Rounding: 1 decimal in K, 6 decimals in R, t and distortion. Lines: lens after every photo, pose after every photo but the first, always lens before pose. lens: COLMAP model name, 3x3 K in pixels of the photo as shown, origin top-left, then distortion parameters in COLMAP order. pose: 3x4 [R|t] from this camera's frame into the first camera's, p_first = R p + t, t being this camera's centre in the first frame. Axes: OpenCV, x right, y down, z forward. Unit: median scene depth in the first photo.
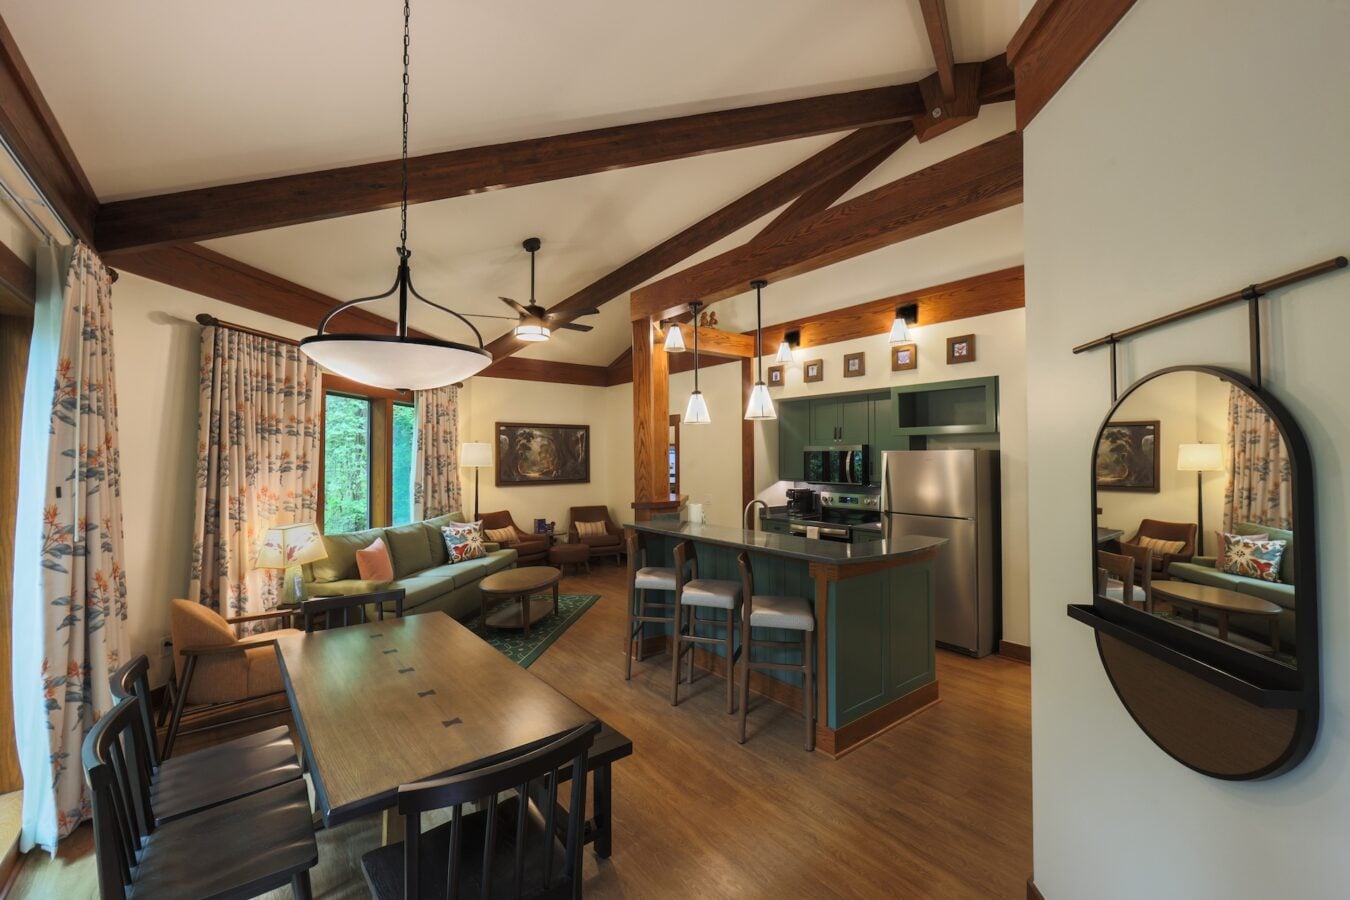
lens RADIAL K [[550.3, 0, 675.0], [0, 550.3, 450.0], [0, 0, 1]] dist [-0.000990, -0.000040]
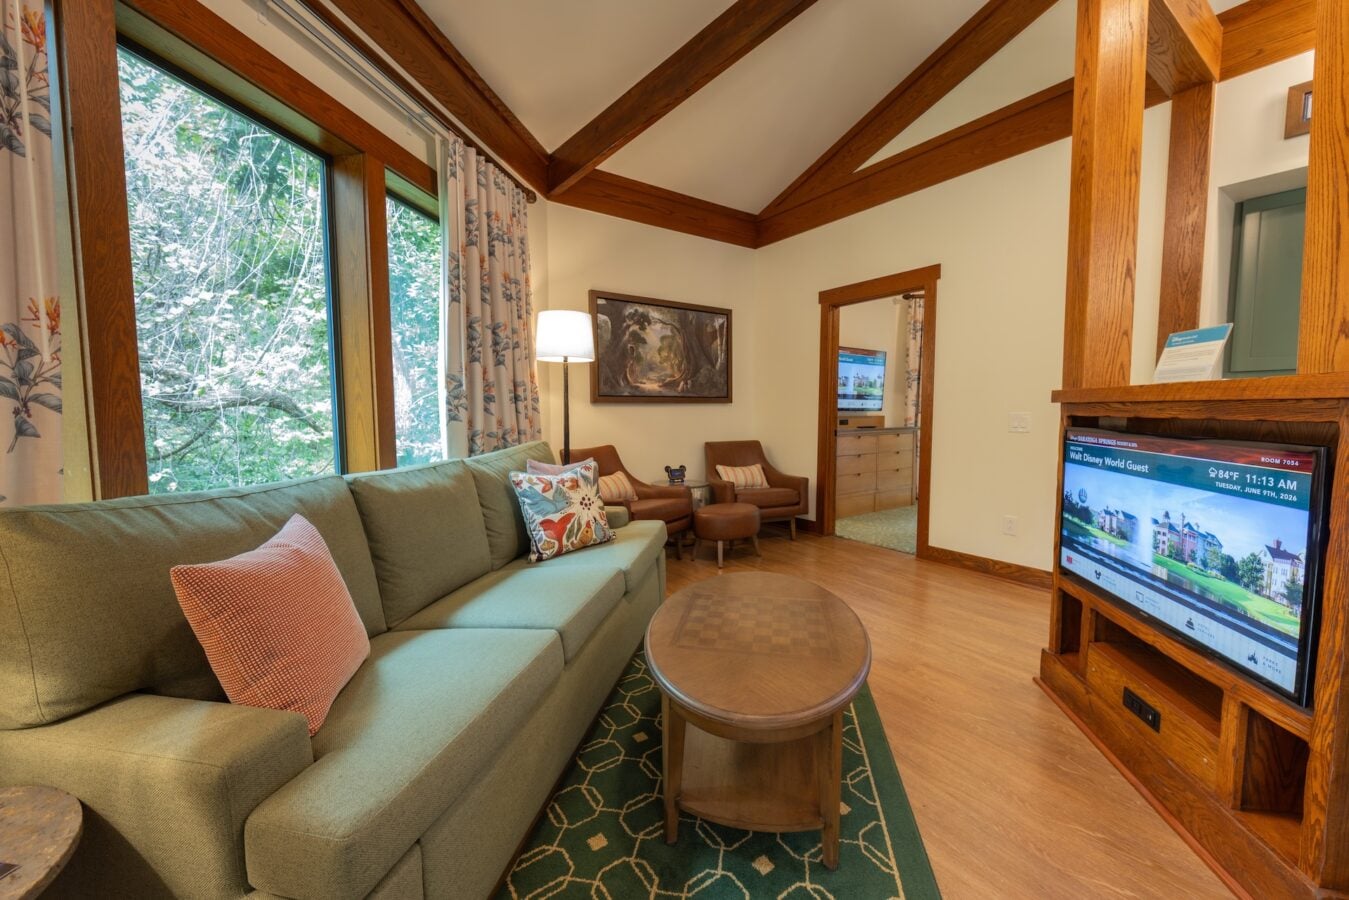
lens RADIAL K [[516.2, 0, 674.5], [0, 516.2, 450.0], [0, 0, 1]] dist [-0.007501, -0.000197]
pose [[0.998192, 0.004630, -0.059923, -0.242623], [0.000853, 0.995837, 0.091142, 0.076756], [0.060096, -0.091029, 0.994033, 0.544991]]
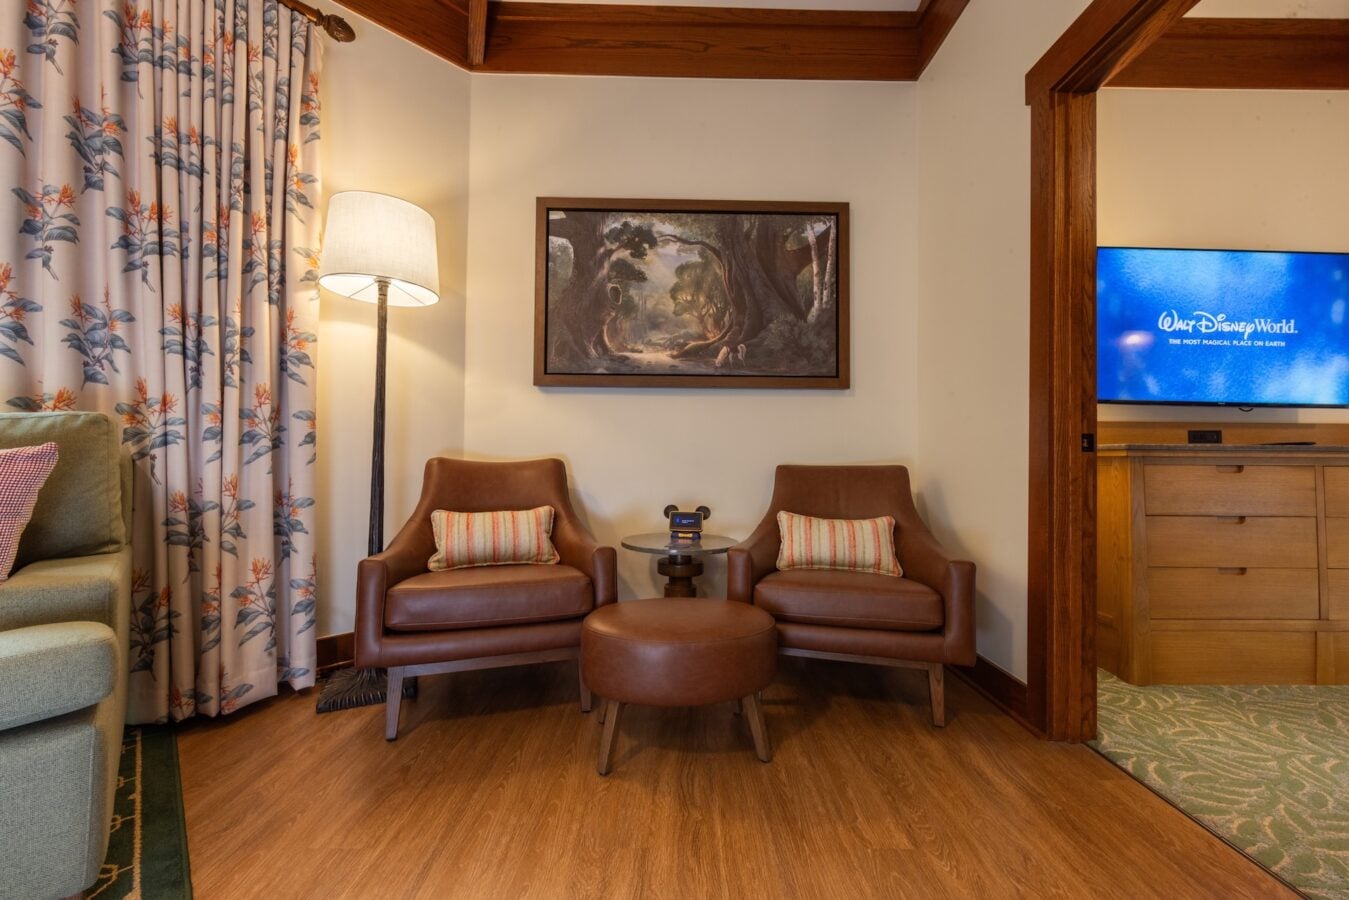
lens RADIAL K [[516.2, 0, 674.5], [0, 516.2, 450.0], [0, 0, 1]] dist [-0.007501, -0.000197]
pose [[0.789909, 0.004245, -0.613209, -0.074363], [-0.004489, 0.999989, 0.001141, 0.121991], [0.613207, 0.001852, 0.789920, 0.942259]]
